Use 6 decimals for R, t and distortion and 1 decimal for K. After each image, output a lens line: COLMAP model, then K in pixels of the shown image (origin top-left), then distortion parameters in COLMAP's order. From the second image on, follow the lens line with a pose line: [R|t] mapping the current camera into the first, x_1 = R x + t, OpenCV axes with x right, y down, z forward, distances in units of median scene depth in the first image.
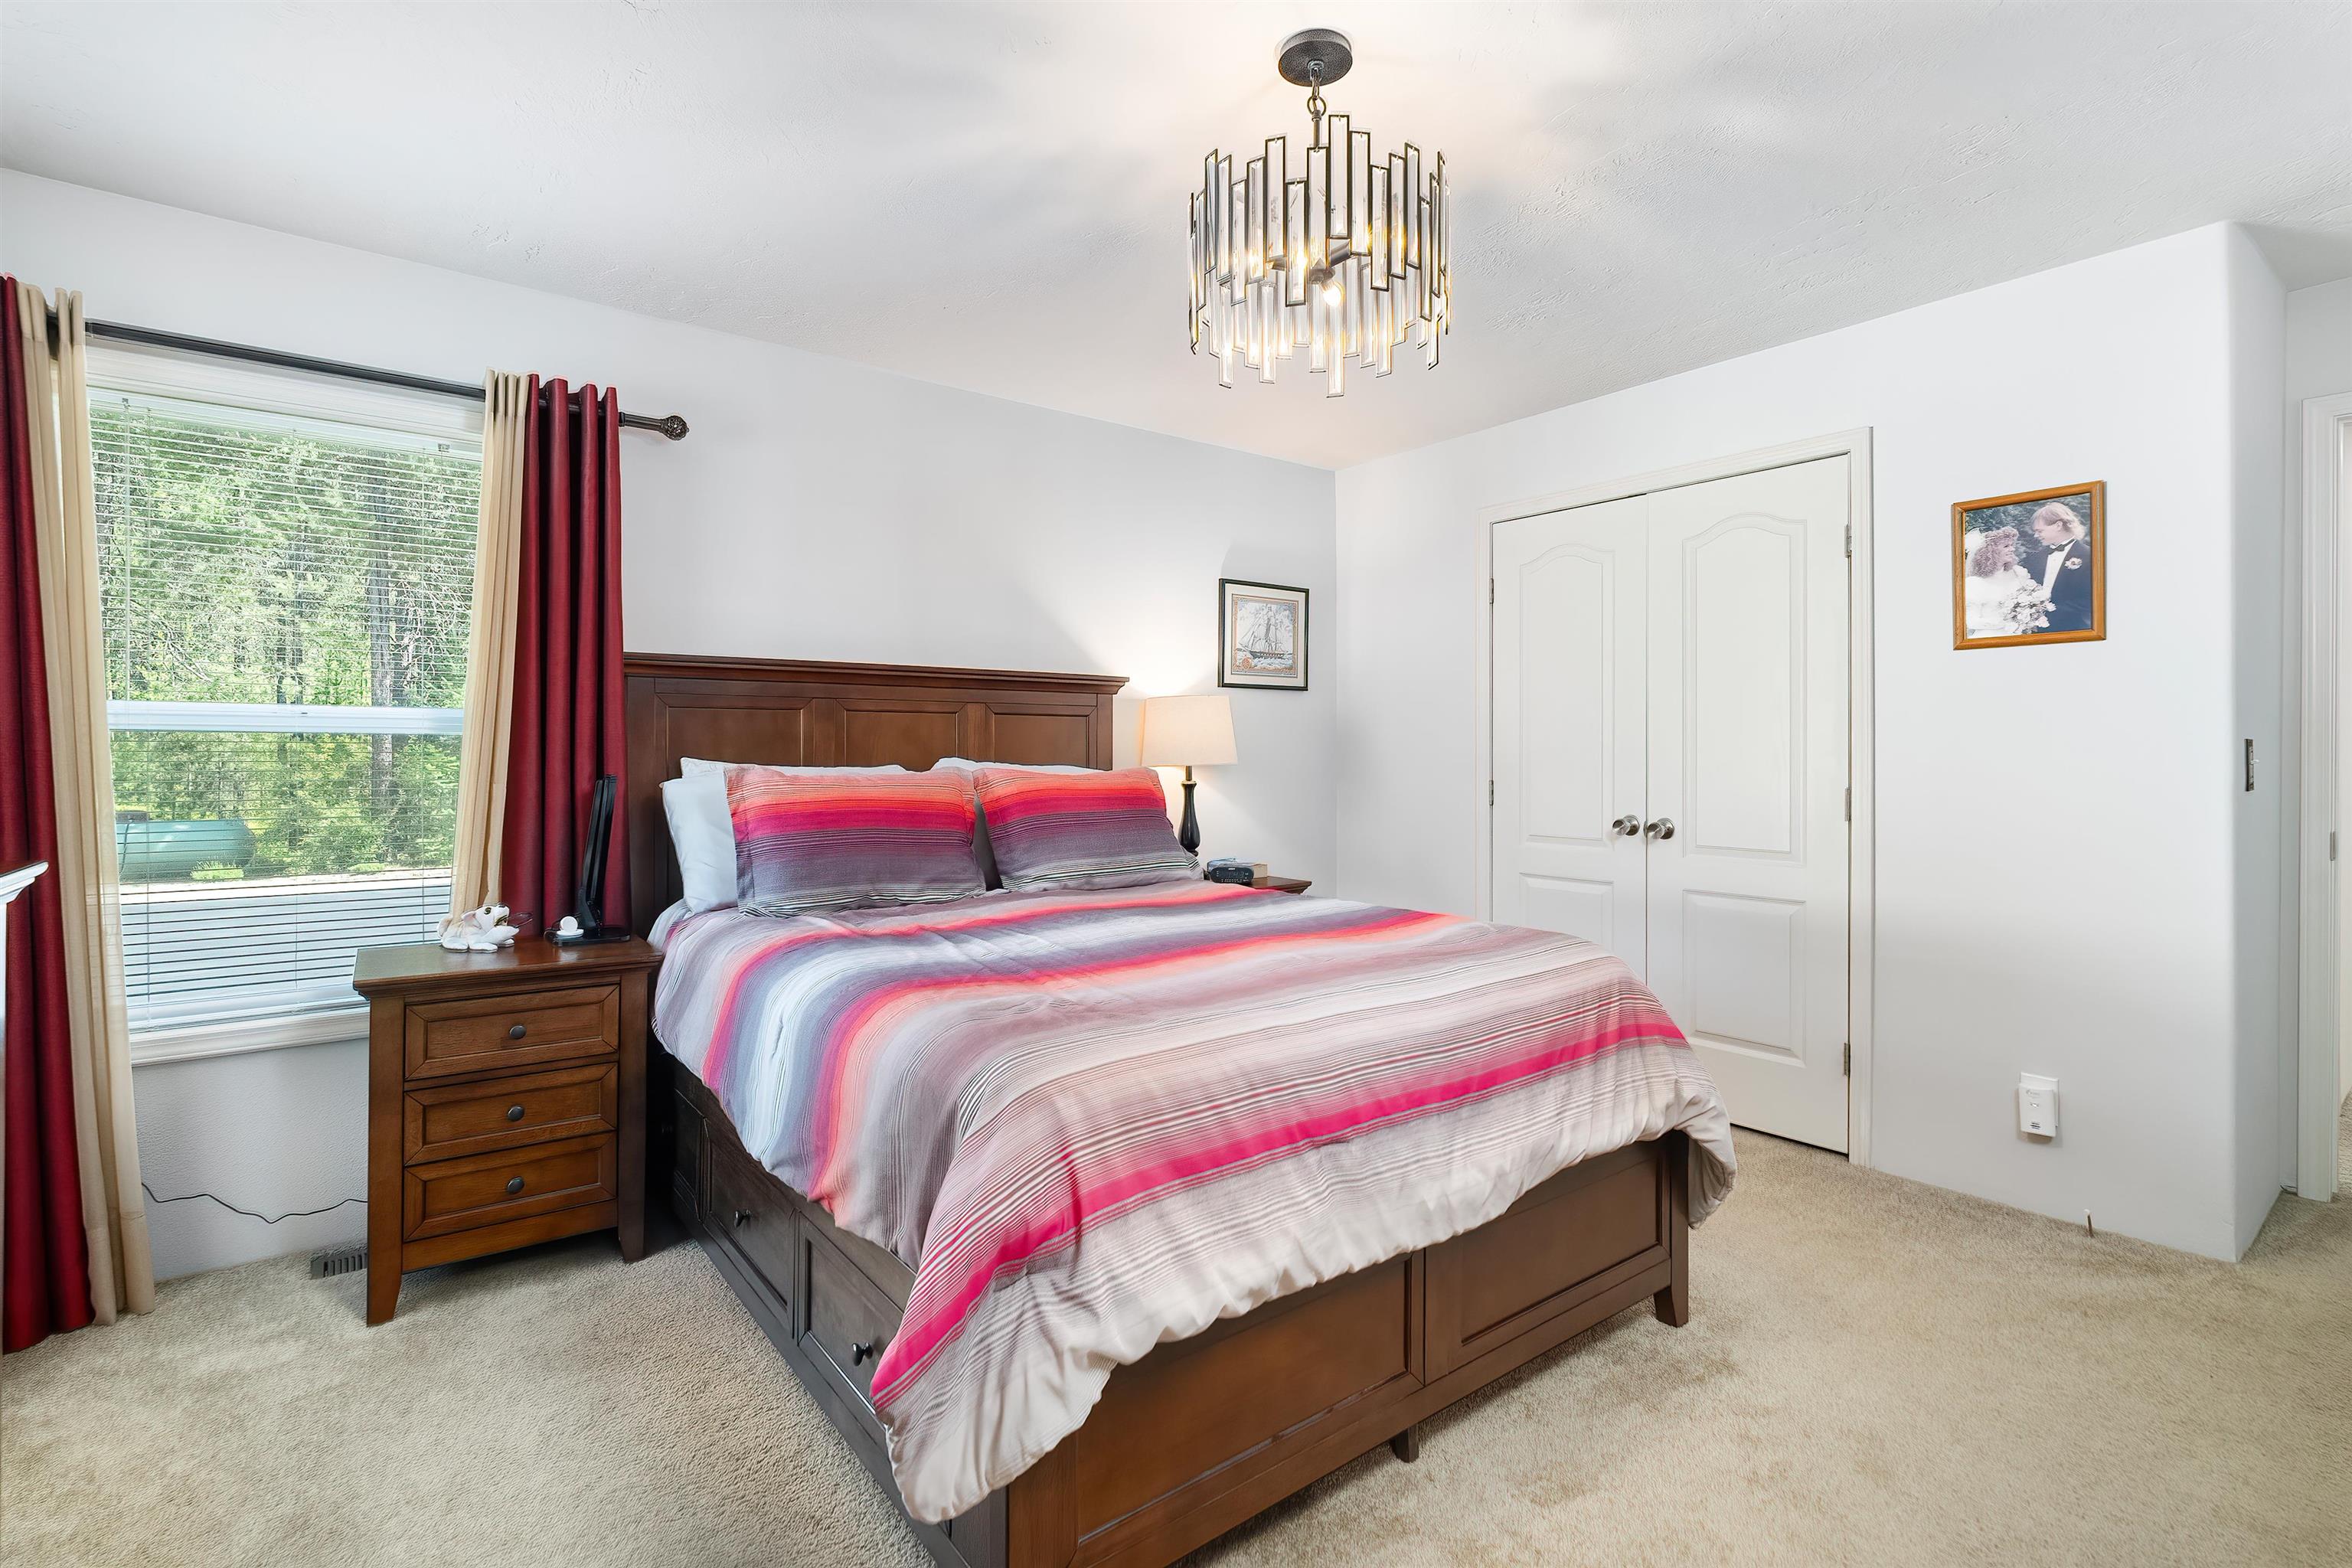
lens RADIAL K [[1111.8, 0, 1143.2], [0, 1111.8, 744.6], [0, 0, 1]] dist [-0.005631, 0.003382]
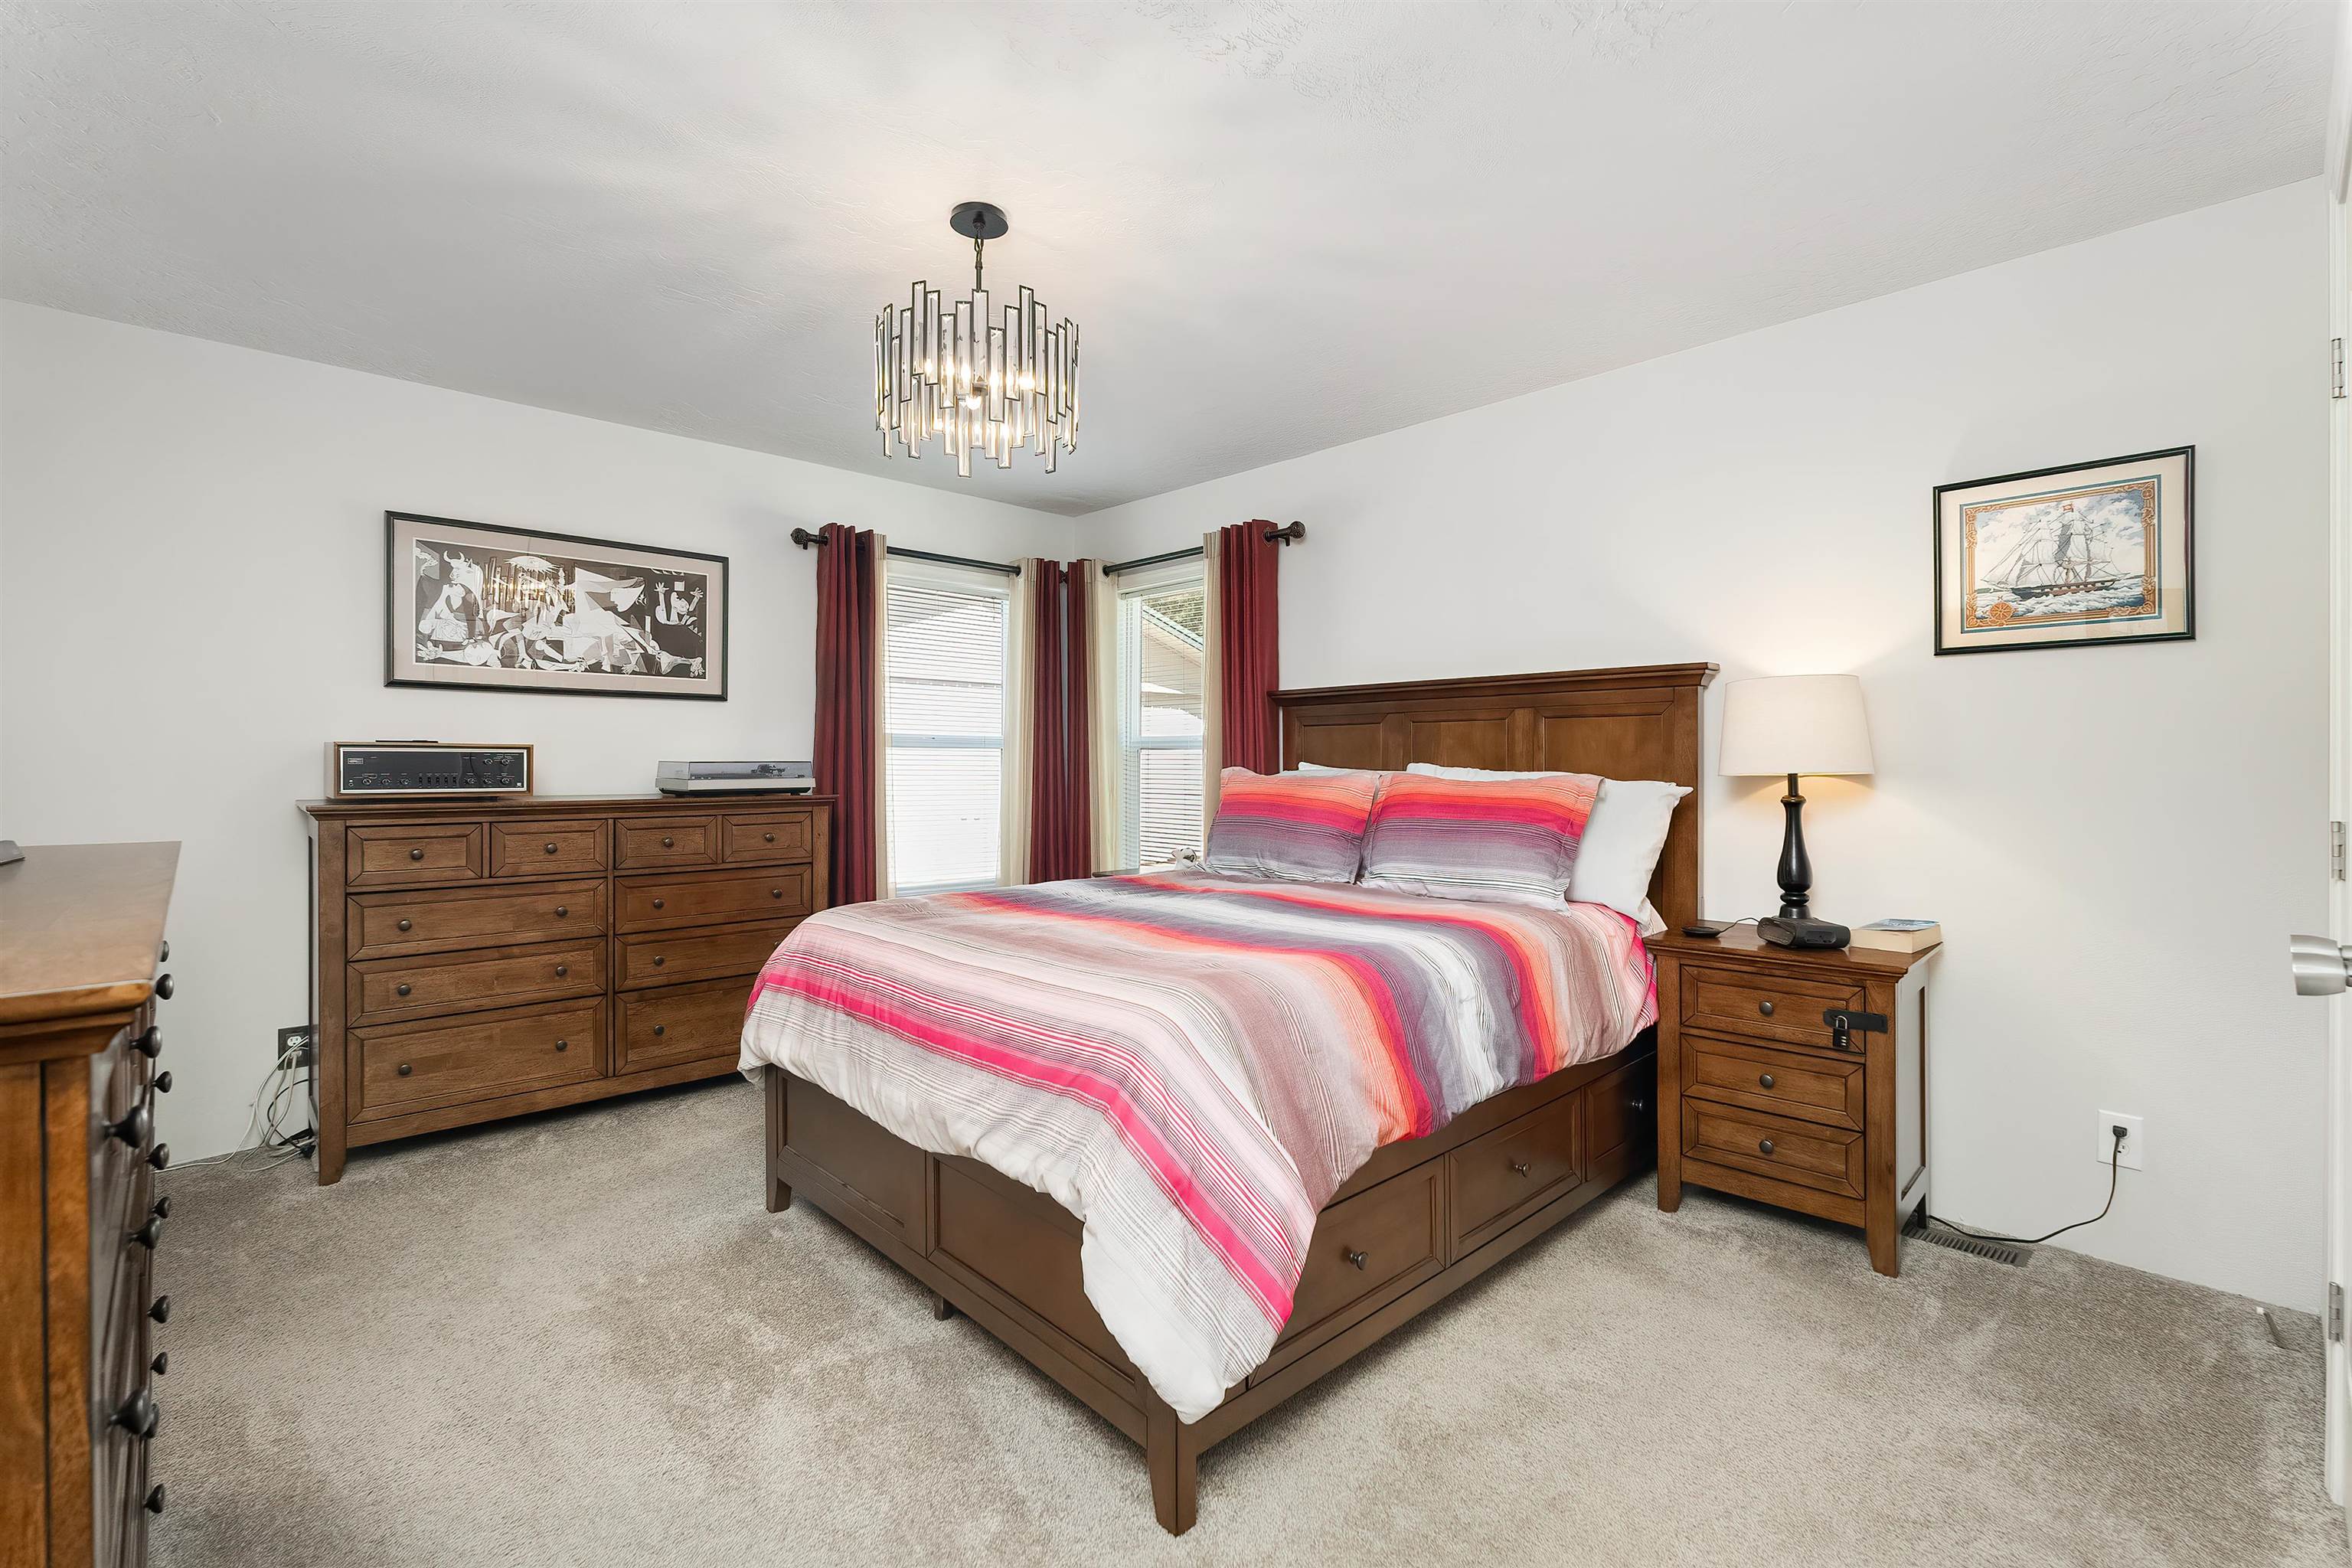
lens RADIAL K [[1026.1, 0, 1175.1], [0, 1026.1, 768.5], [0, 0, 1]] dist [-0.004686, 0.001034]
pose [[0.107978, 0.007020, -0.994128, 0.656449], [0.009055, 0.999927, 0.008044, 0.005659], [0.994112, -0.009871, 0.107907, 0.528288]]
